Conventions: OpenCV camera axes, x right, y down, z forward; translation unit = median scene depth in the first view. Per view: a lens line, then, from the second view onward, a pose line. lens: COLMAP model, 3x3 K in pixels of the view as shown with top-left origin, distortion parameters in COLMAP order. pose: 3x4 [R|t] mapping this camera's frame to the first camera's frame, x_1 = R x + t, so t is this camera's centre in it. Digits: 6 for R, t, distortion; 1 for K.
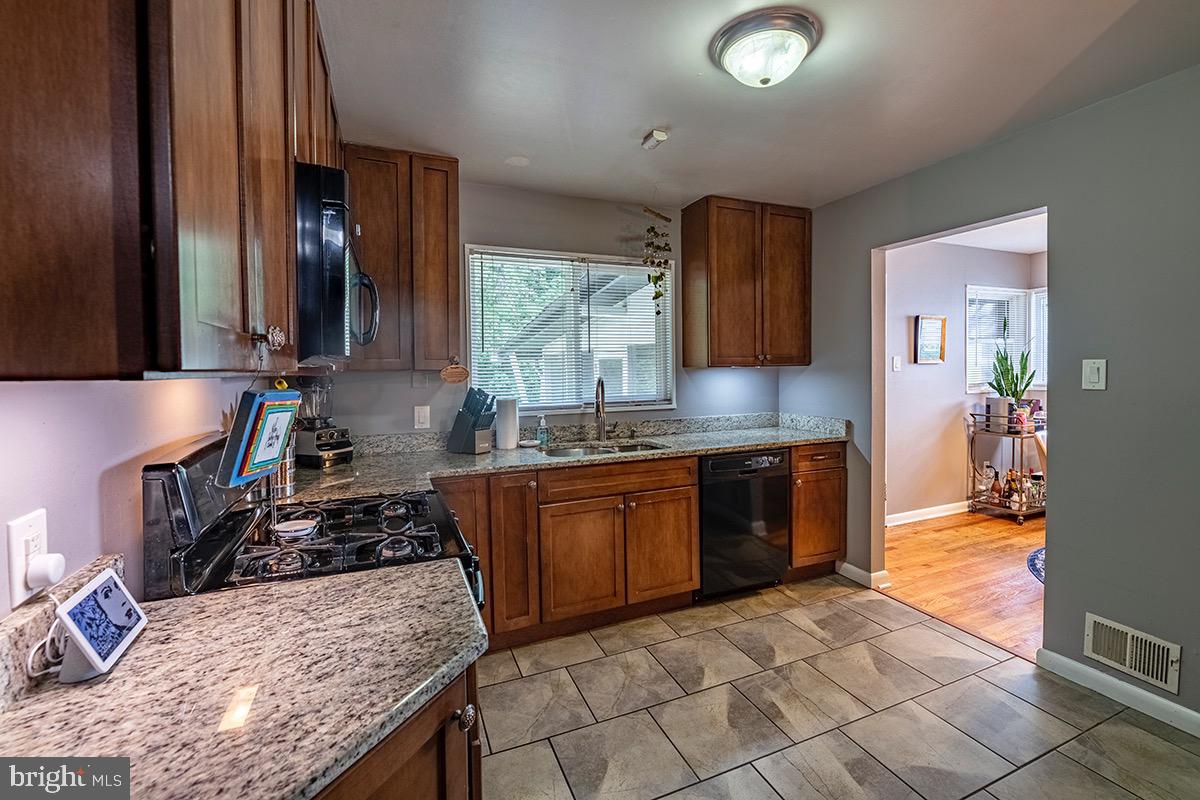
lens RADIAL K [[514.6, 0, 616.2], [0, 514.6, 386.5], [0, 0, 1]] dist [-0.000820, -0.000031]
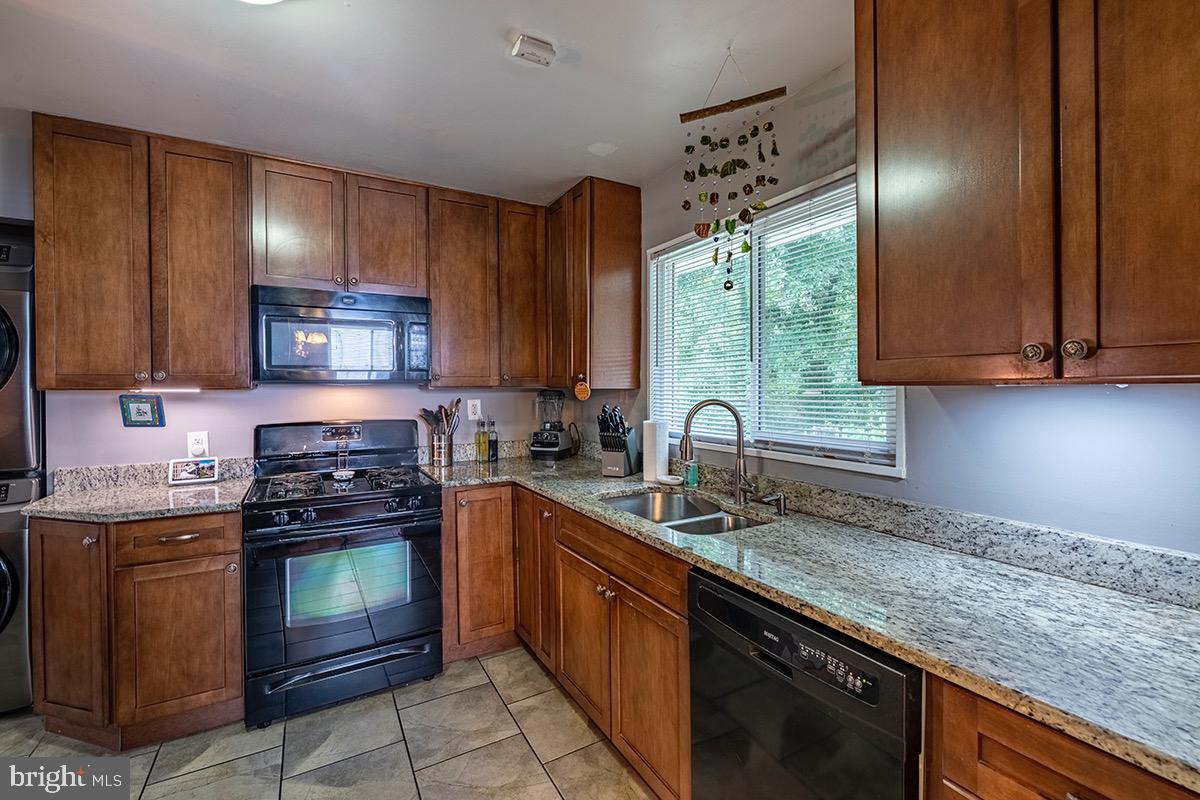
lens RADIAL K [[514.6, 0, 616.2], [0, 514.6, 386.5], [0, 0, 1]] dist [-0.000820, -0.000031]
pose [[0.117857, 0.009908, -0.992981, 0.573342], [-0.032485, 0.999454, 0.006117, -0.032969], [0.992499, 0.031536, 0.118115, 0.772922]]
